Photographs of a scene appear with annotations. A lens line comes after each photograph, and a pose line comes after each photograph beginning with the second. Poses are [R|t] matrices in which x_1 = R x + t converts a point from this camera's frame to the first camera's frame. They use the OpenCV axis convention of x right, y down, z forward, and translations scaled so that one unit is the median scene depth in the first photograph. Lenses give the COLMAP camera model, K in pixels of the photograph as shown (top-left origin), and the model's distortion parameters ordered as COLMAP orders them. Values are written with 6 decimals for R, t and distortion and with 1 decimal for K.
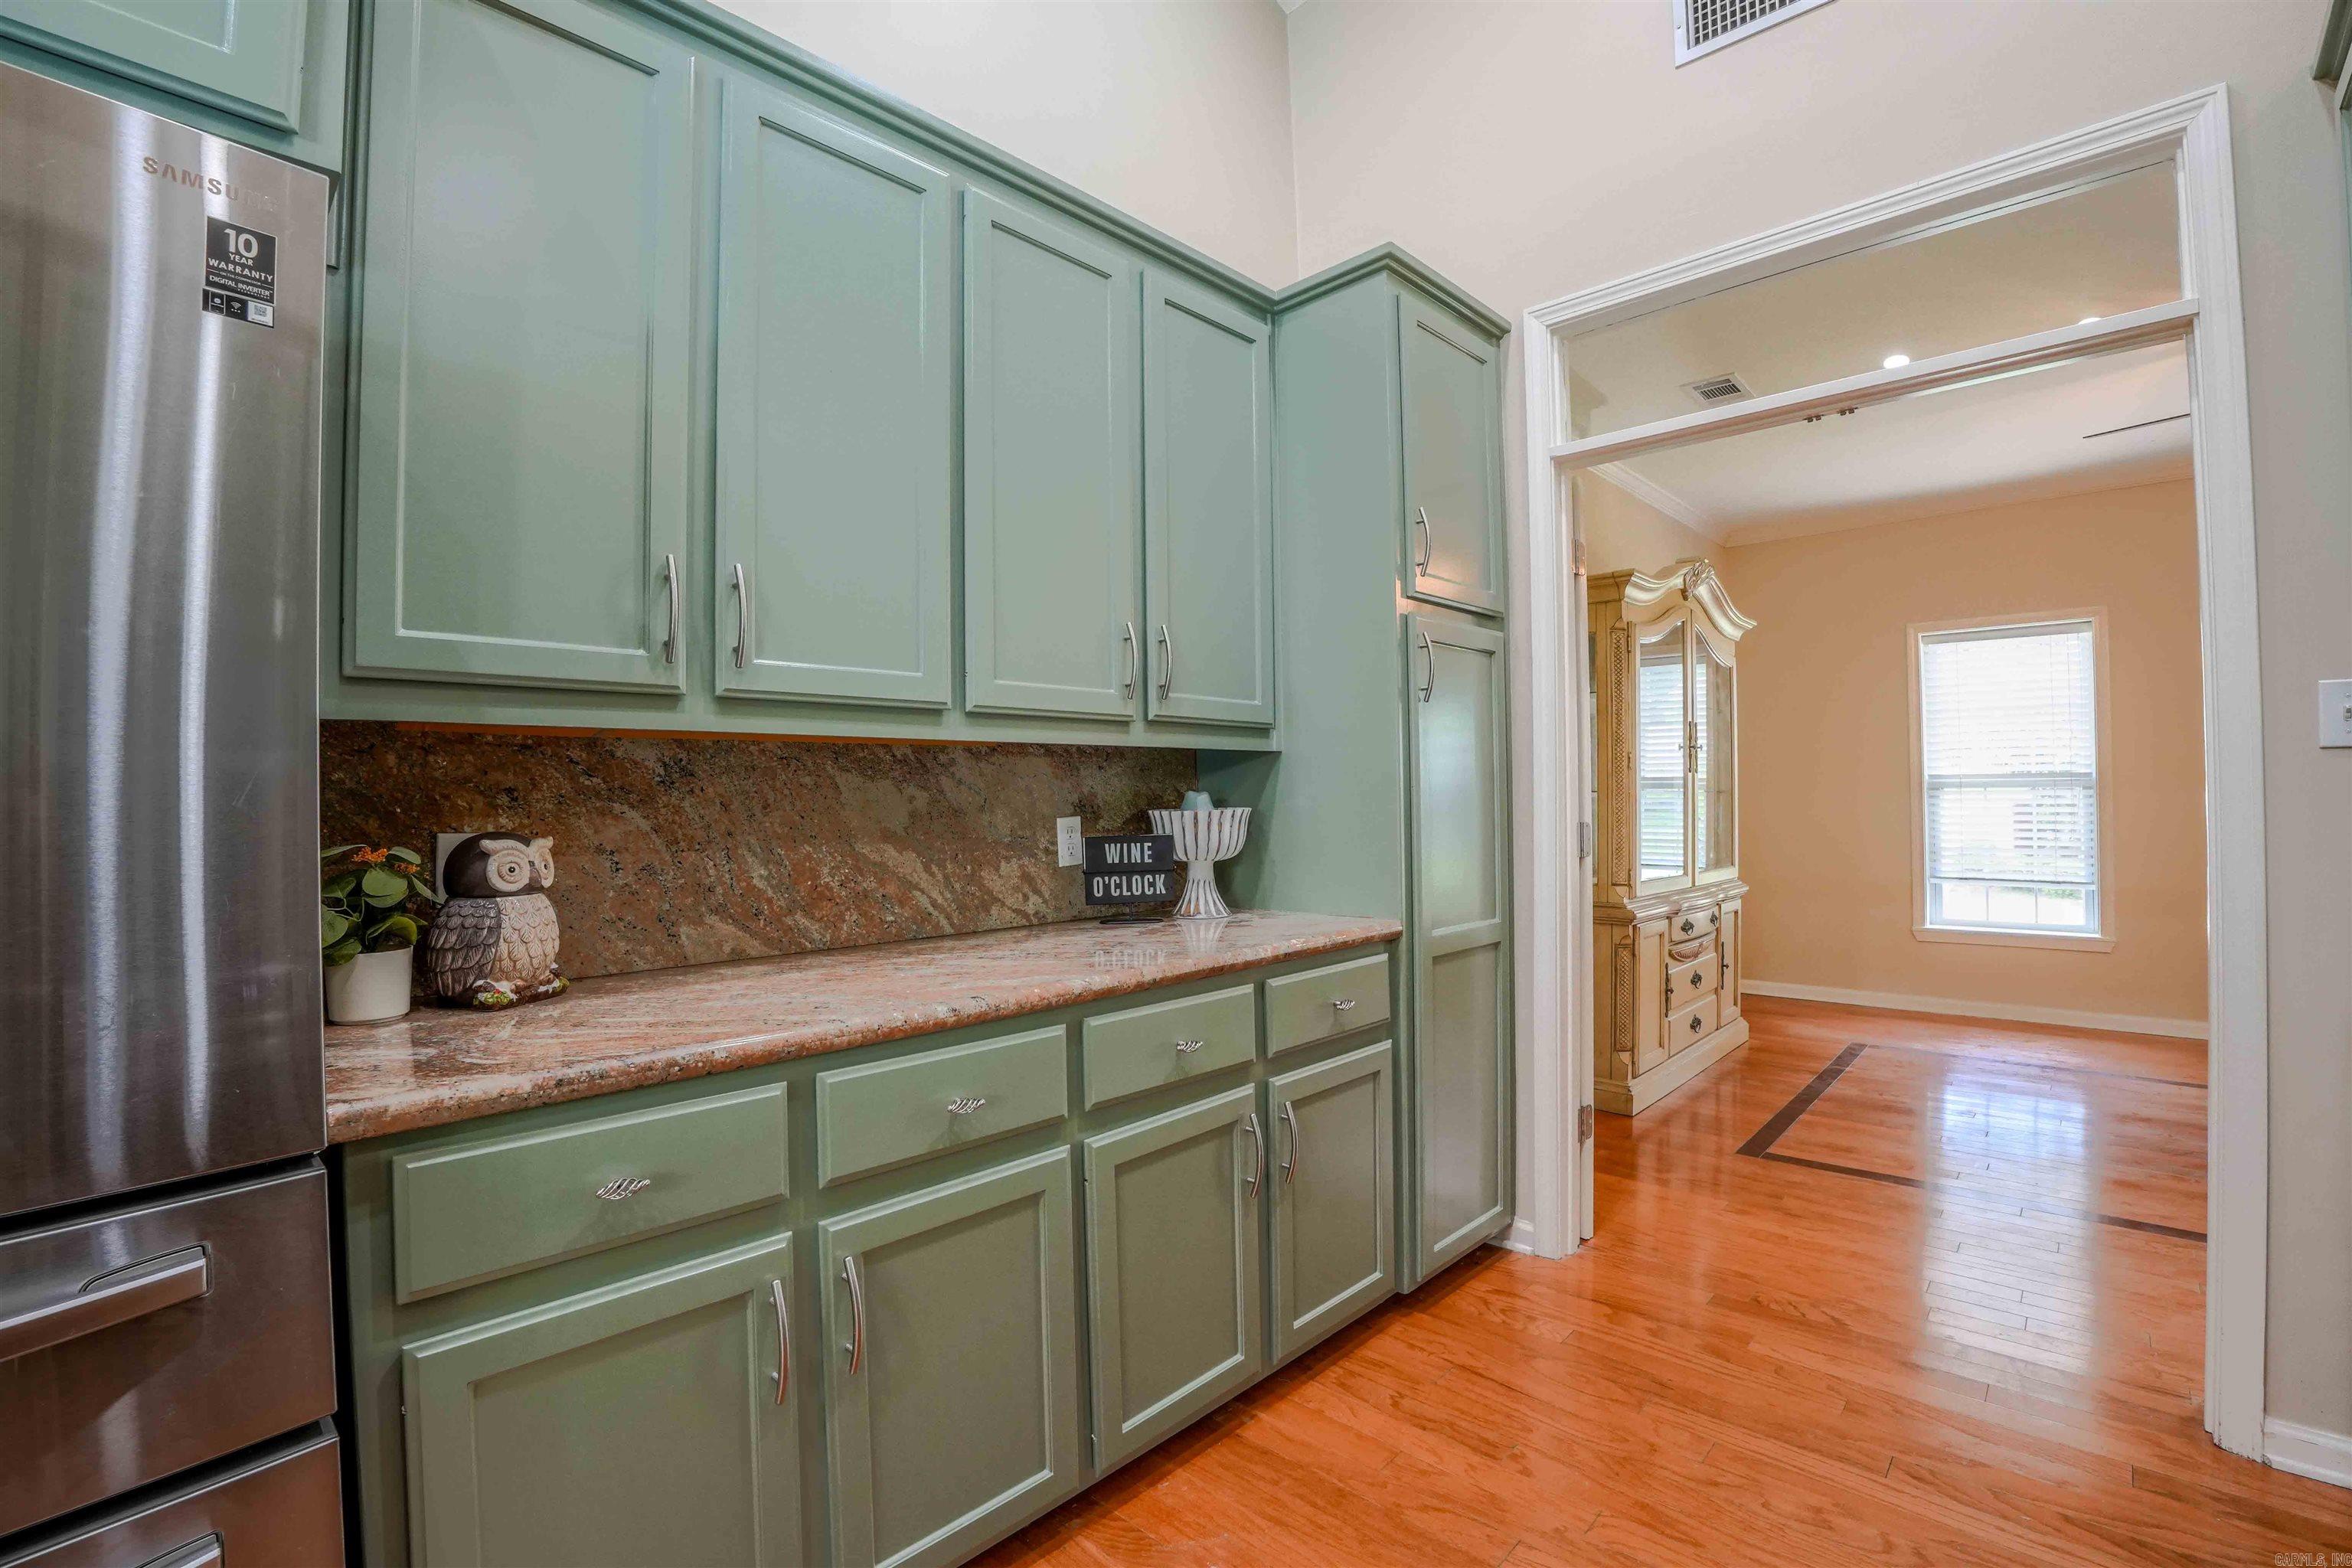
lens RADIAL K [[1041.7, 0, 1179.5], [0, 1041.7, 791.1], [0, 0, 1]] dist [-0.070340, 0.016137]
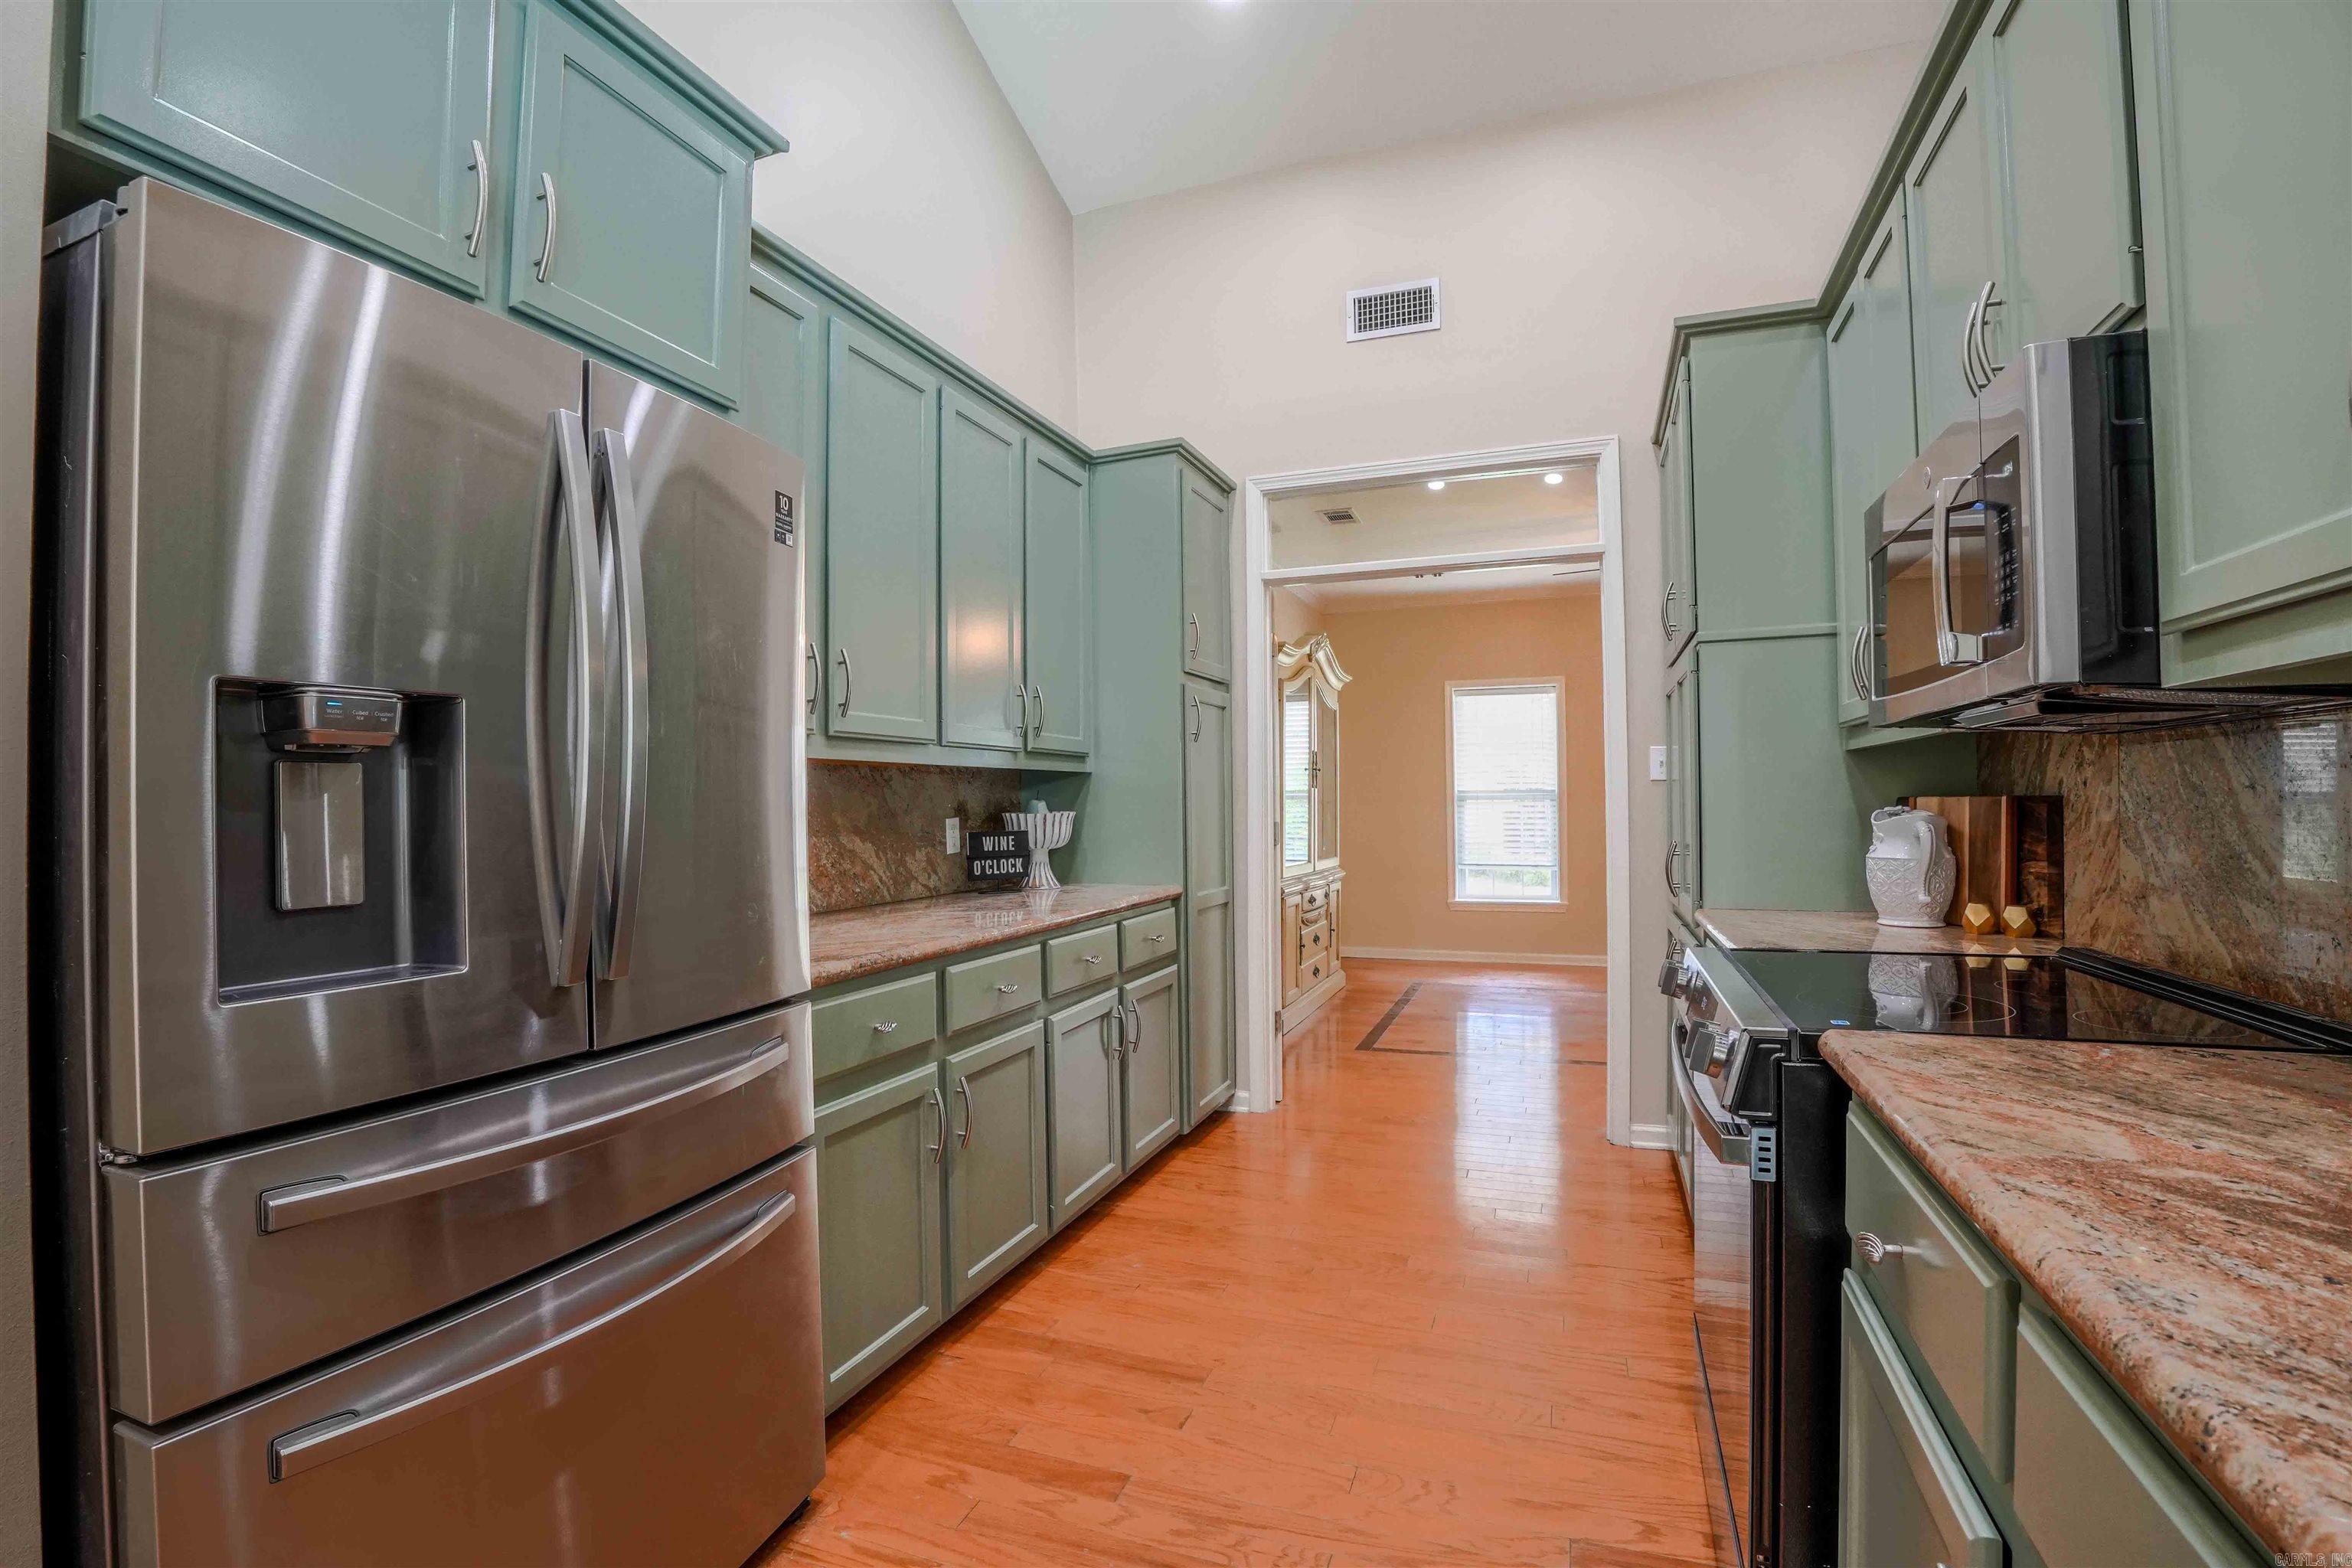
lens RADIAL K [[1041.7, 0, 1179.5], [0, 1041.7, 791.1], [0, 0, 1]] dist [-0.070340, 0.016137]
pose [[0.923134, 0.010199, 0.384344, -0.348217], [-0.007444, 0.999935, -0.008657, -0.000929], [-0.384407, 0.005130, 0.923149, -0.375944]]
